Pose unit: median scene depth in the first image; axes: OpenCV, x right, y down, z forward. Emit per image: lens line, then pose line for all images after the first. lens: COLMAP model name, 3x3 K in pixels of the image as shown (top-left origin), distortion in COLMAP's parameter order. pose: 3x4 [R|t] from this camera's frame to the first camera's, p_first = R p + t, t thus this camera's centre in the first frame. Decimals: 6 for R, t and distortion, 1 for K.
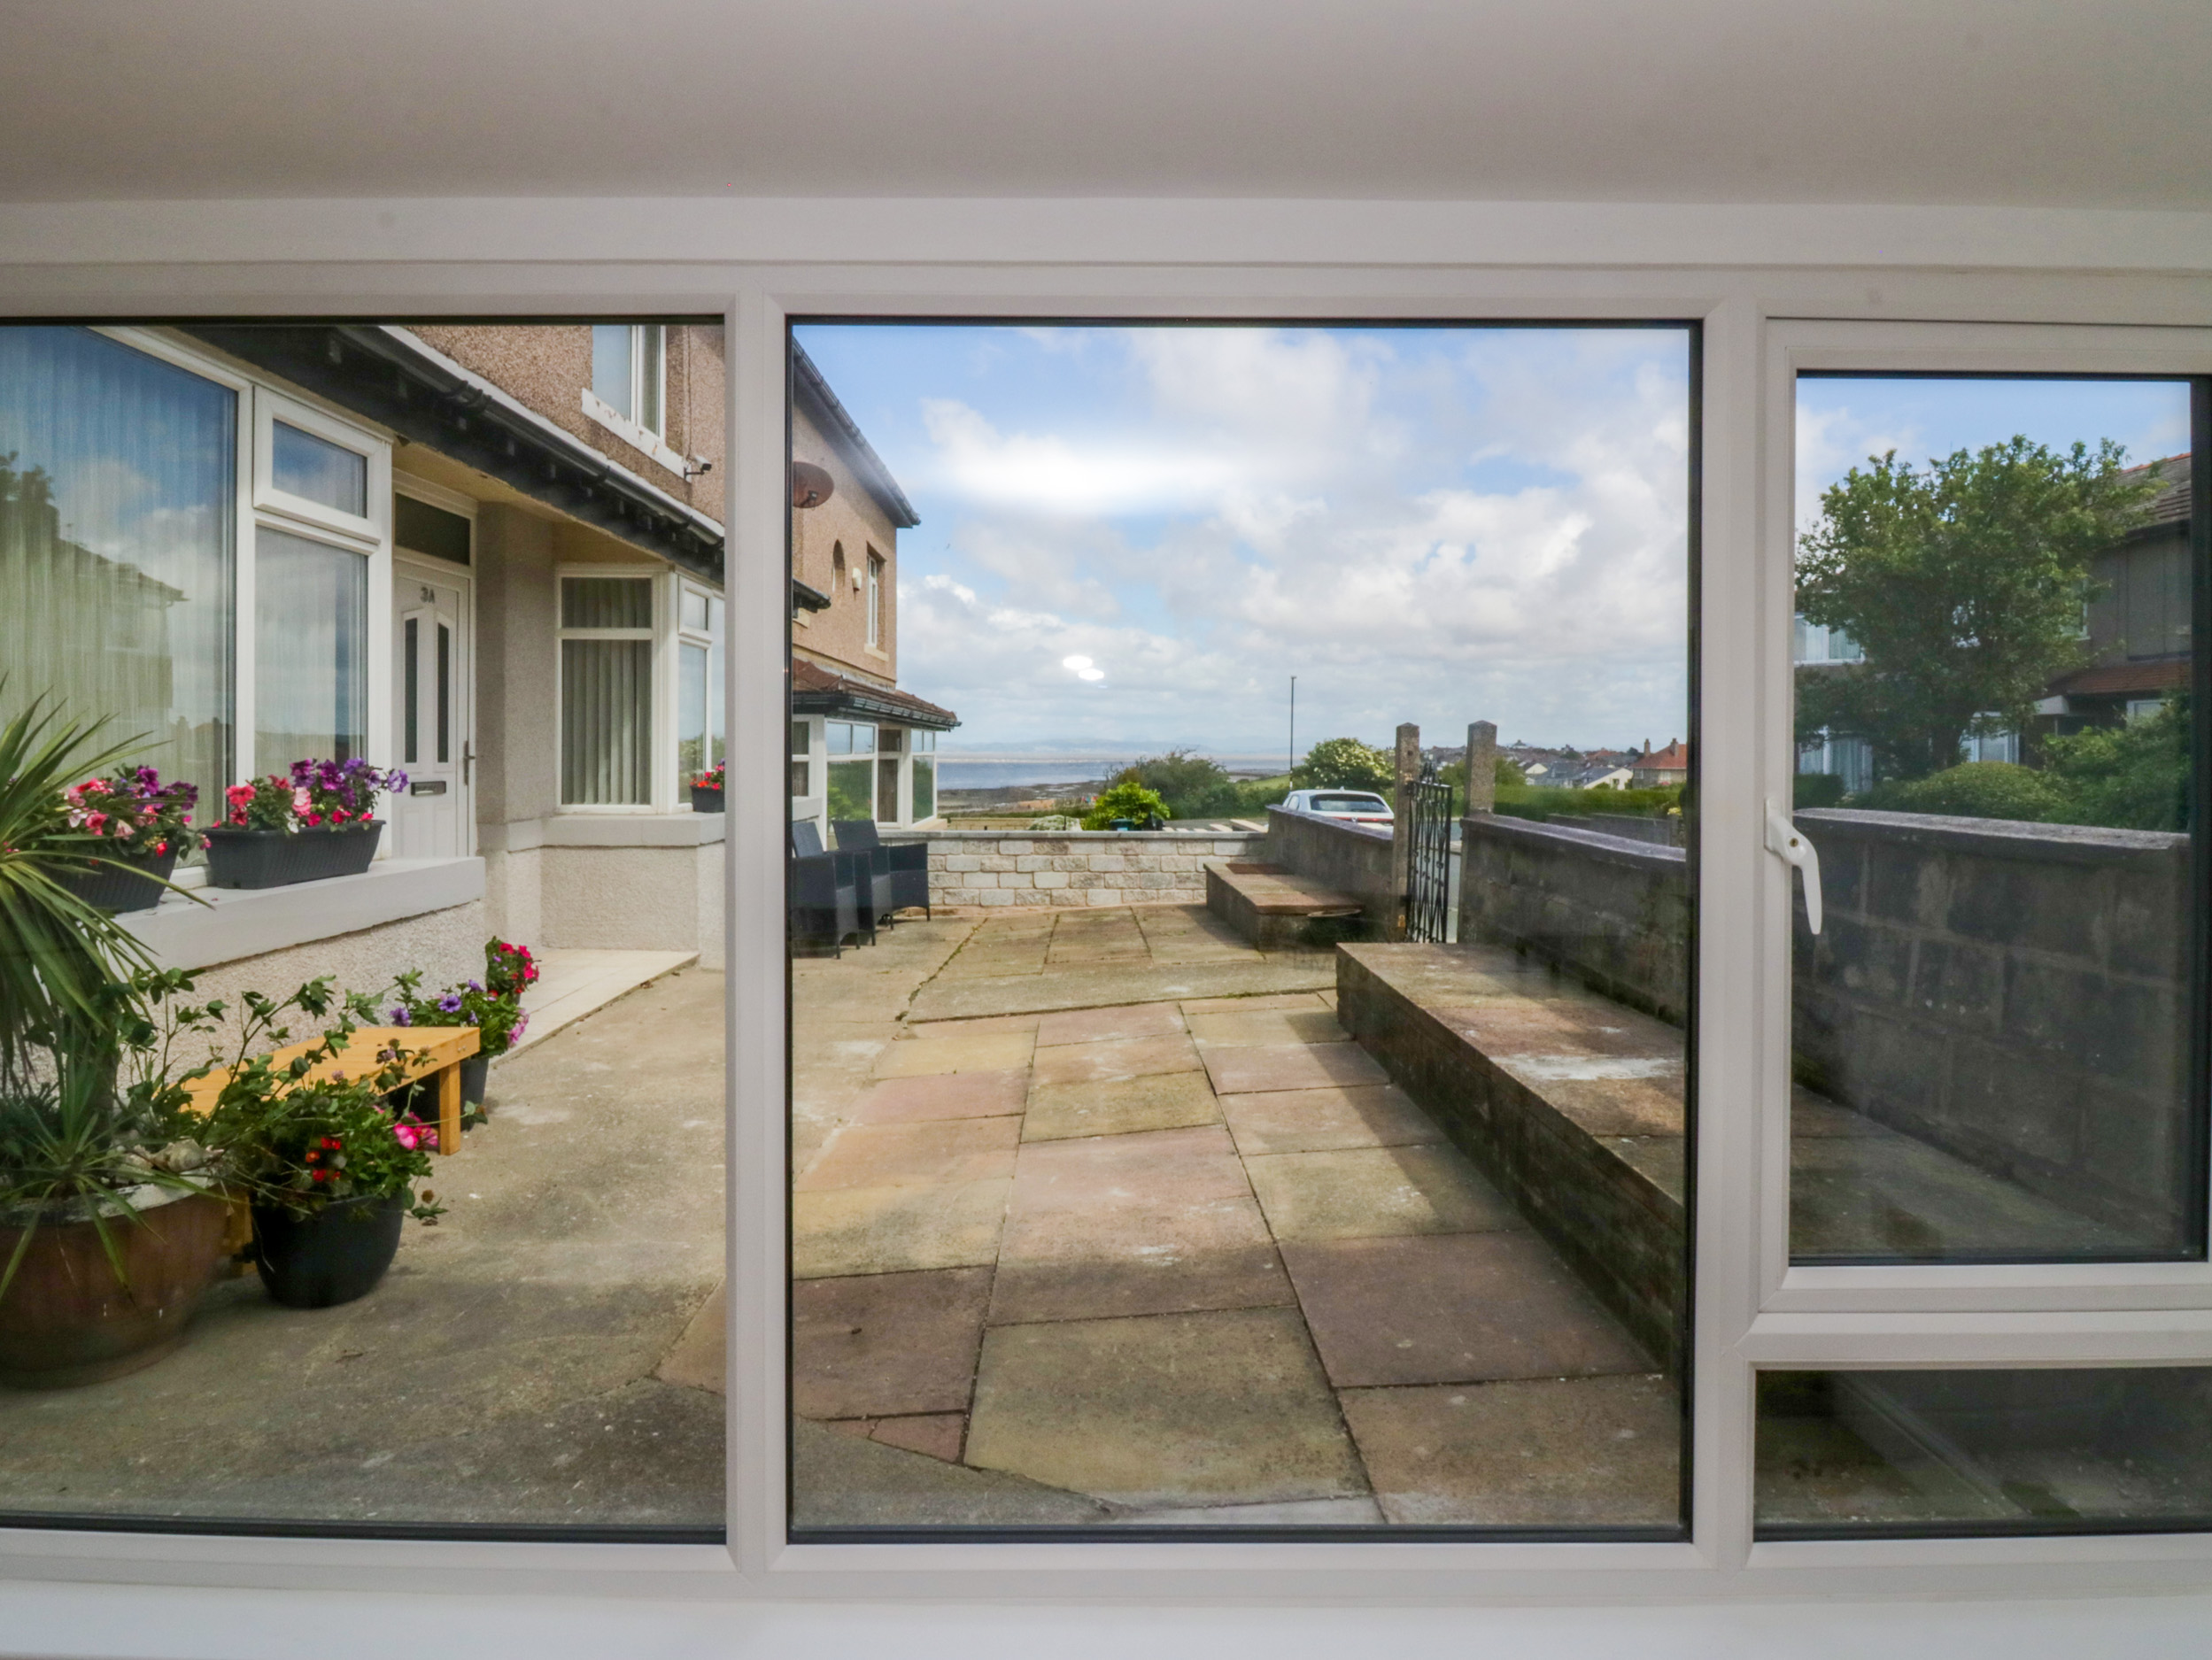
lens RADIAL K [[1252.1, 0, 1080.2], [0, 1252.1, 741.5], [0, 0, 1]] dist [0.000097, -0.011407]
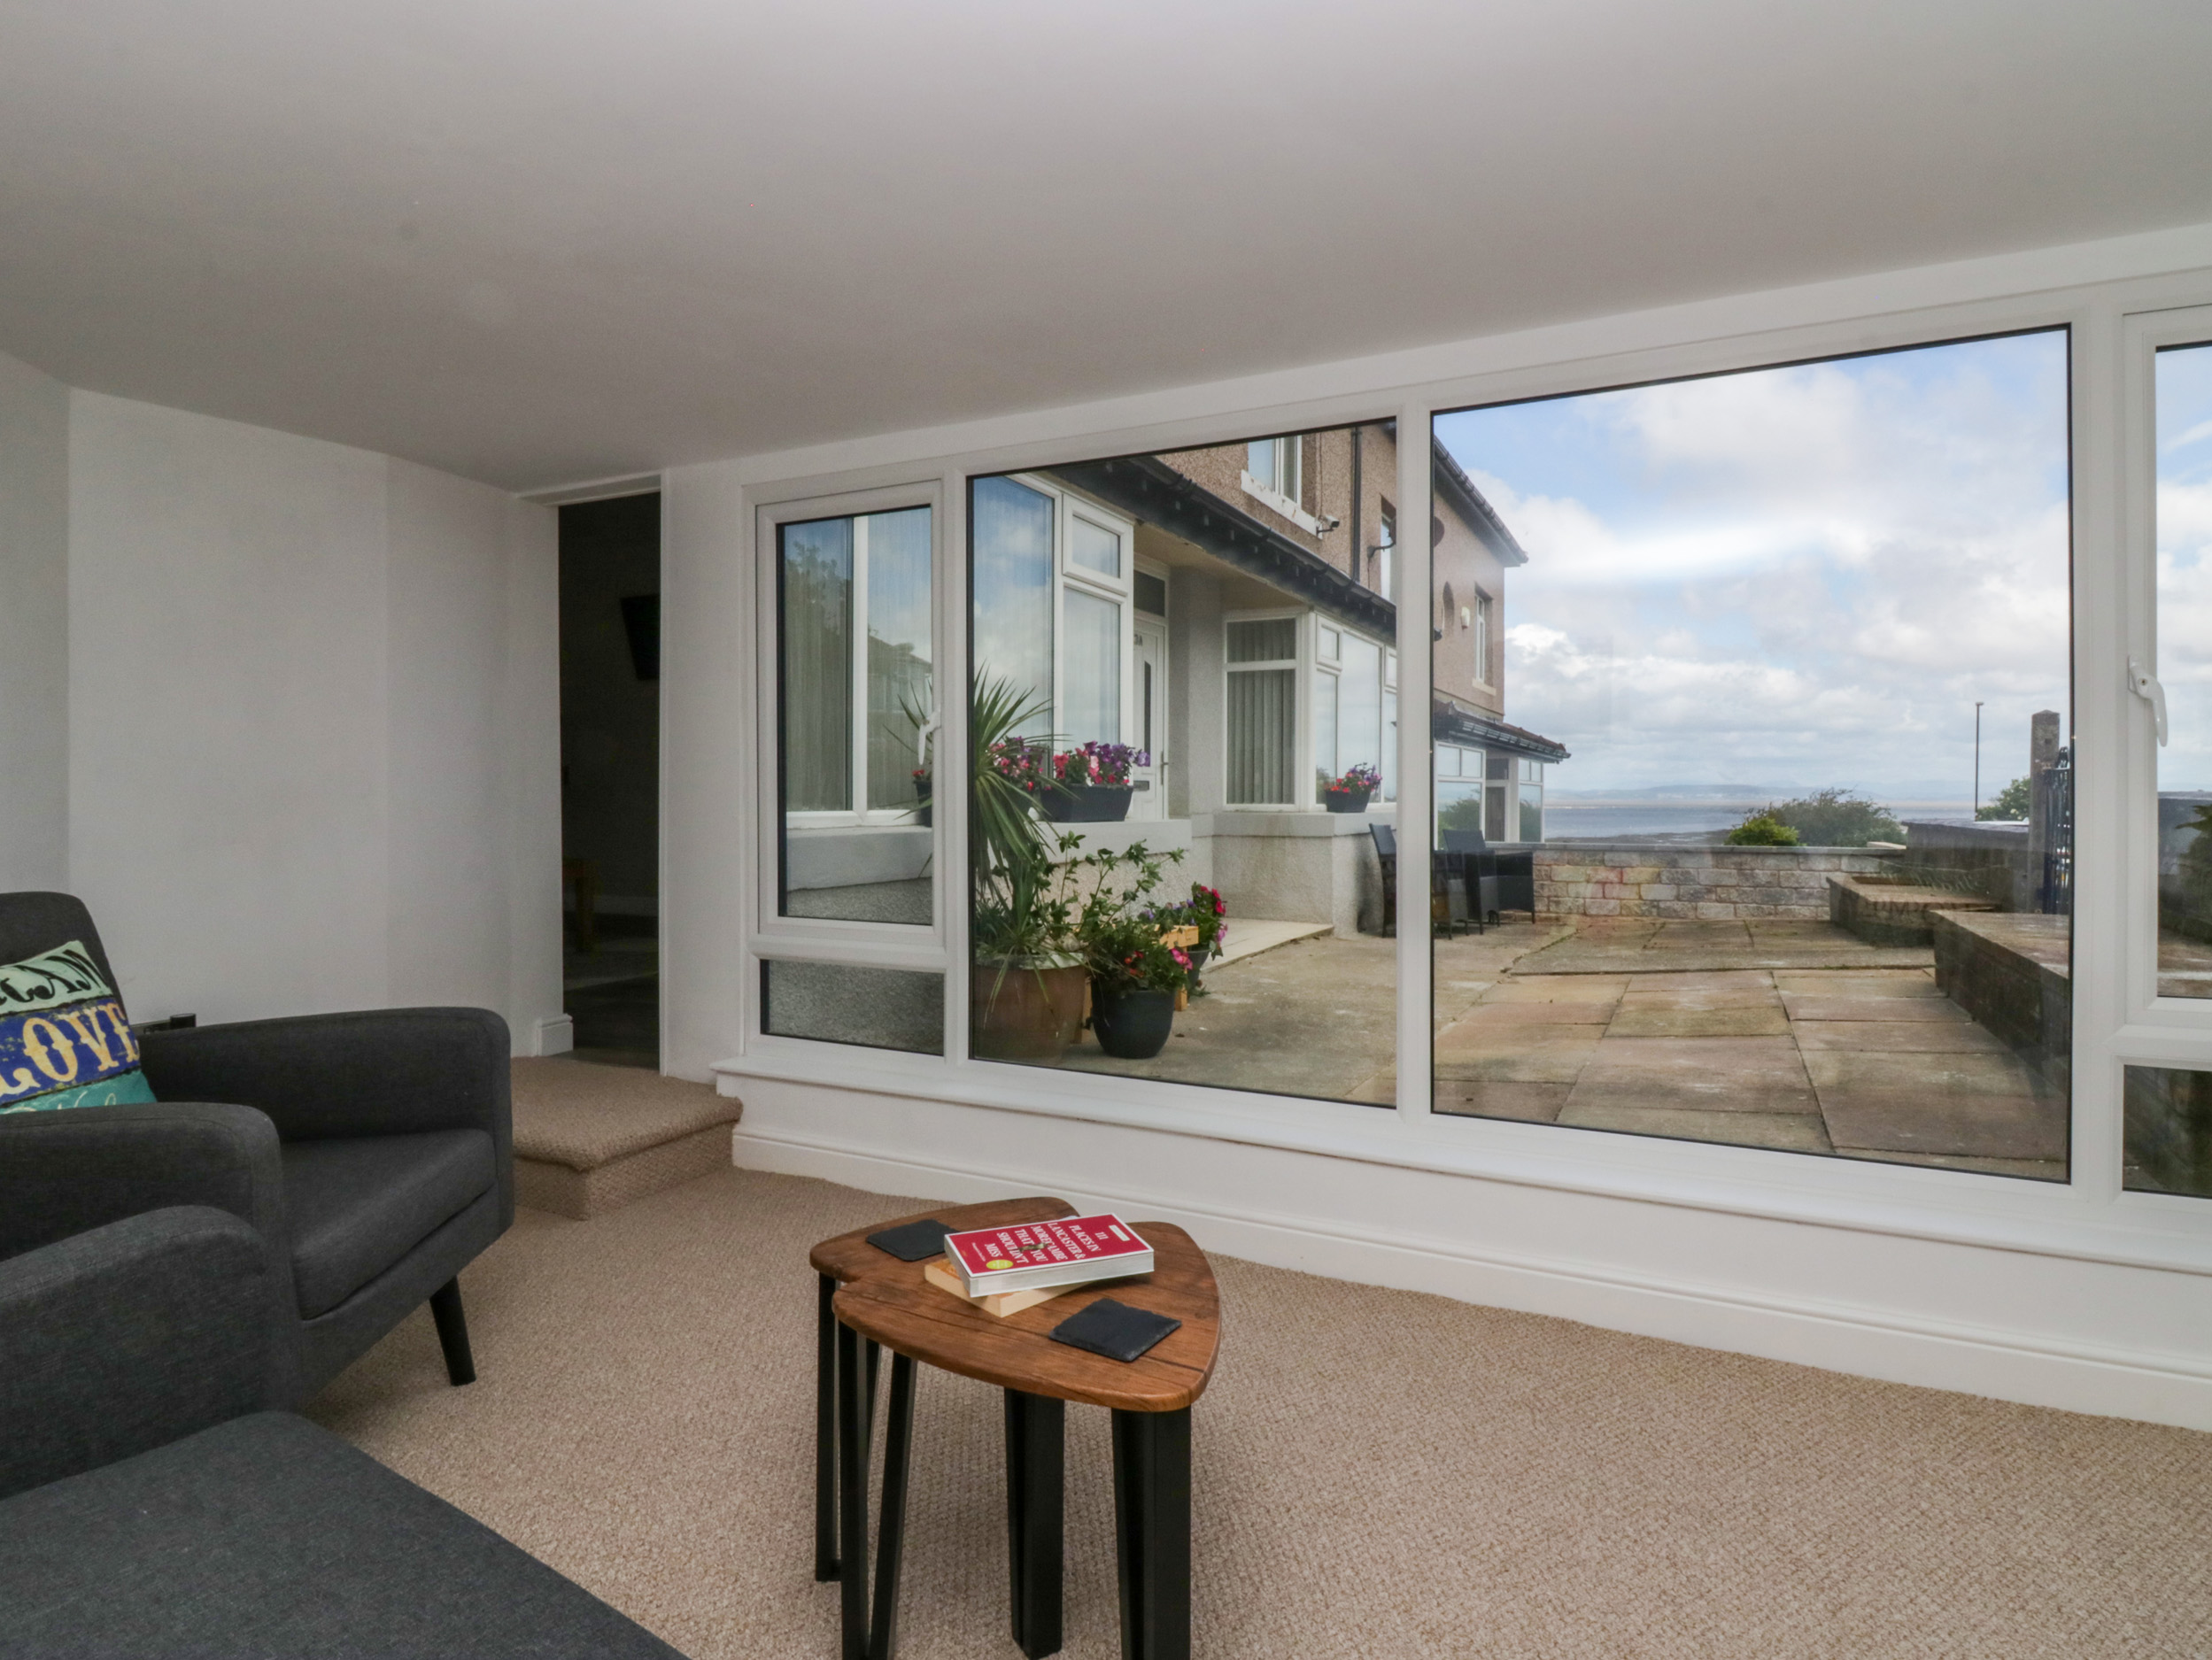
lens RADIAL K [[1233.4, 0, 1106.0], [0, 1233.4, 830.0], [0, 0, 1]] dist [-0.003147, -0.000487]
pose [[0.896449, 0.003536, -0.443134, 0.030014], [0.008624, 0.999640, 0.025423, 0.046839], [0.443064, -0.026612, 0.896095, -0.181428]]
